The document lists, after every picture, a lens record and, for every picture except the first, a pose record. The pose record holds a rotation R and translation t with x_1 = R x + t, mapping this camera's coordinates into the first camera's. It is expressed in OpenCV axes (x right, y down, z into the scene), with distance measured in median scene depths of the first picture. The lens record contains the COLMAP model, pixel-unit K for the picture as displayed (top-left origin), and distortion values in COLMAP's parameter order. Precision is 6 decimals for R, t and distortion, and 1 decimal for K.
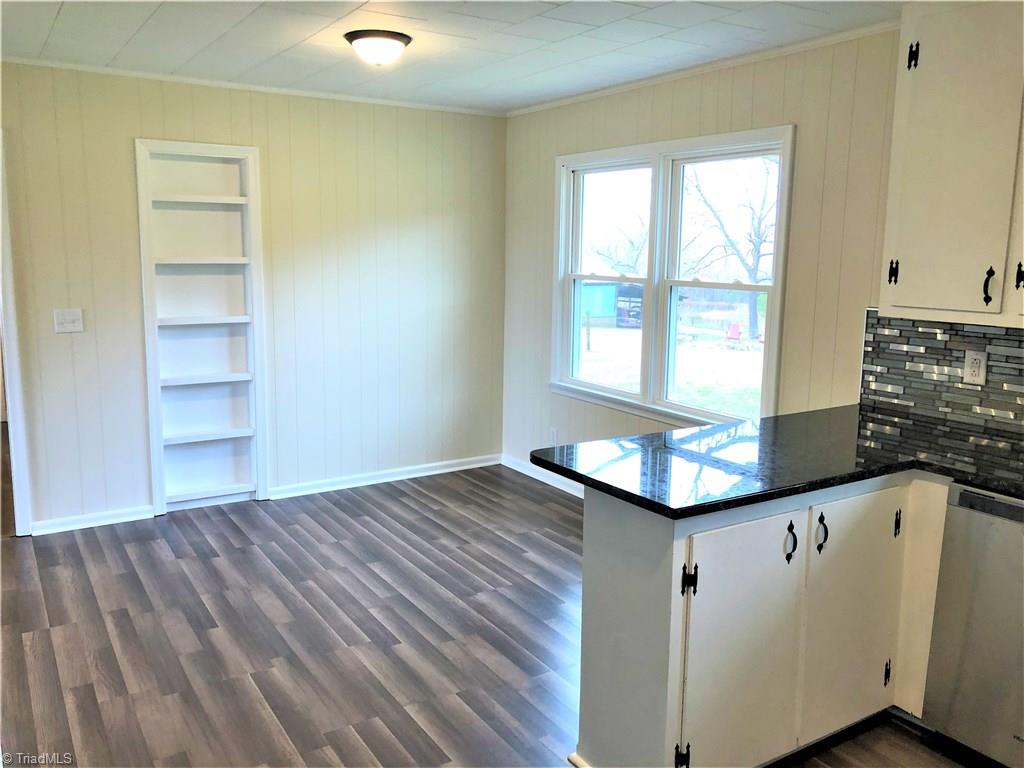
lens RADIAL K [[835.3, 0, 509.7], [0, 835.3, 381.0], [0, 0, 1]] dist [0.037464, -0.025577]
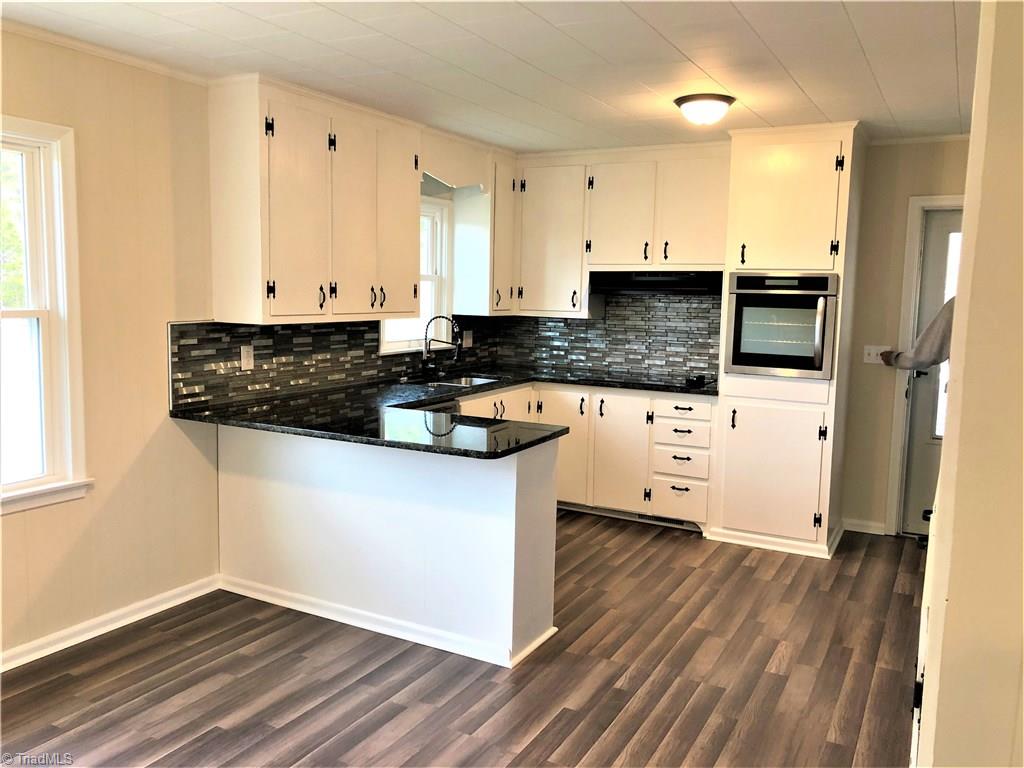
lens RADIAL K [[835.3, 0, 508.3], [0, 835.3, 382.6], [0, 0, 1]] dist [0.037464, -0.025577]
pose [[-0.478971, -0.127112, 0.868579, -0.829229], [0.107484, 0.973523, 0.201742, -0.205056], [-0.871226, 0.189987, -0.452627, 1.253588]]
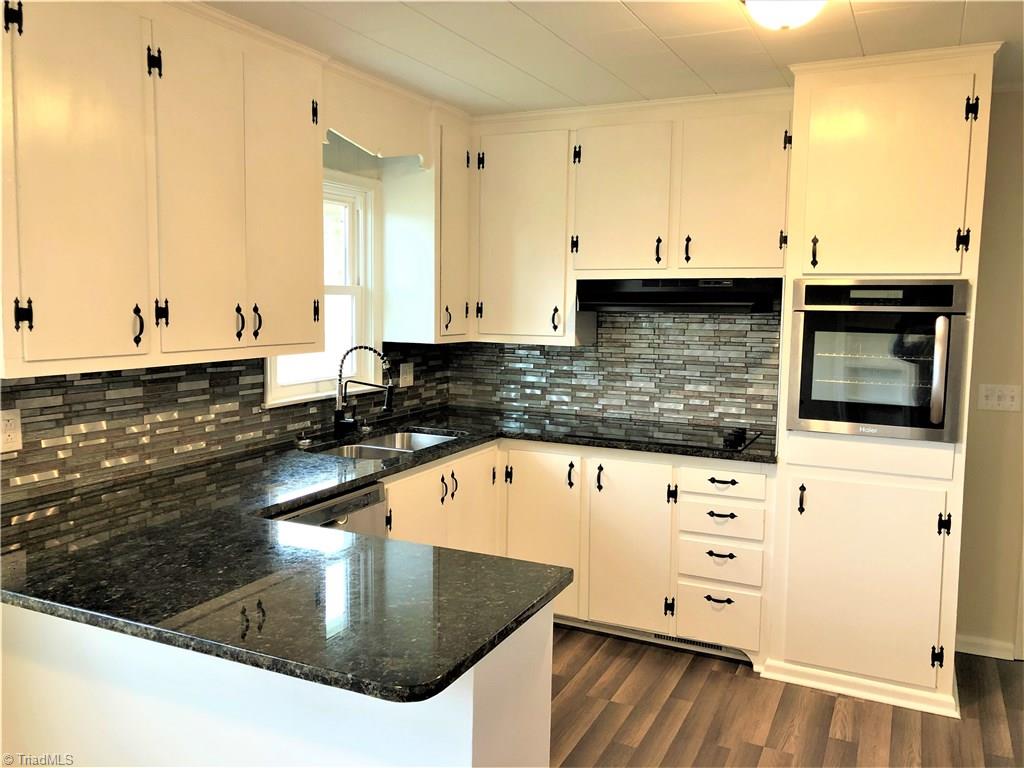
lens RADIAL K [[835.3, 0, 510.3], [0, 835.3, 382.5], [0, 0, 1]] dist [0.037464, -0.025577]
pose [[-0.521931, -0.109842, 0.845886, -0.356289], [0.110123, 0.974698, 0.194517, -0.161856], [-0.845849, 0.194676, -0.496629, 0.986696]]
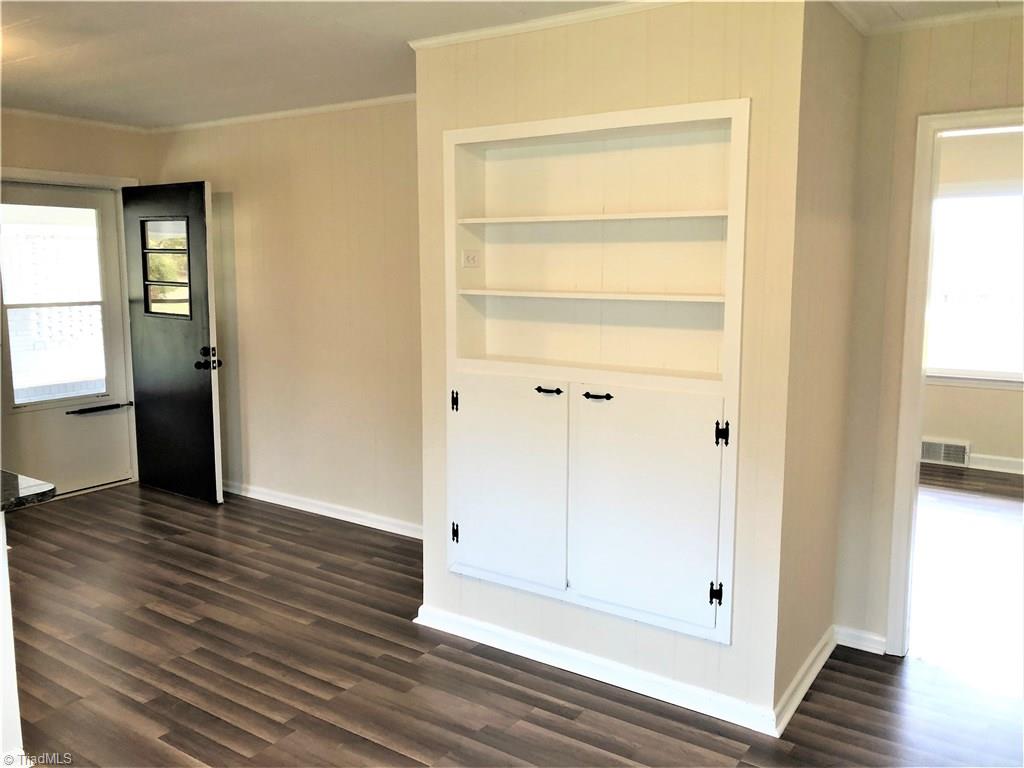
lens RADIAL K [[835.3, 0, 507.4], [0, 835.3, 382.8], [0, 0, 1]] dist [0.037464, -0.025577]
pose [[-0.922003, 0.035247, -0.385575, -0.066156], [-0.076252, 0.959814, 0.270078, -0.255713], [0.379600, 0.278414, -0.882264, 1.642086]]
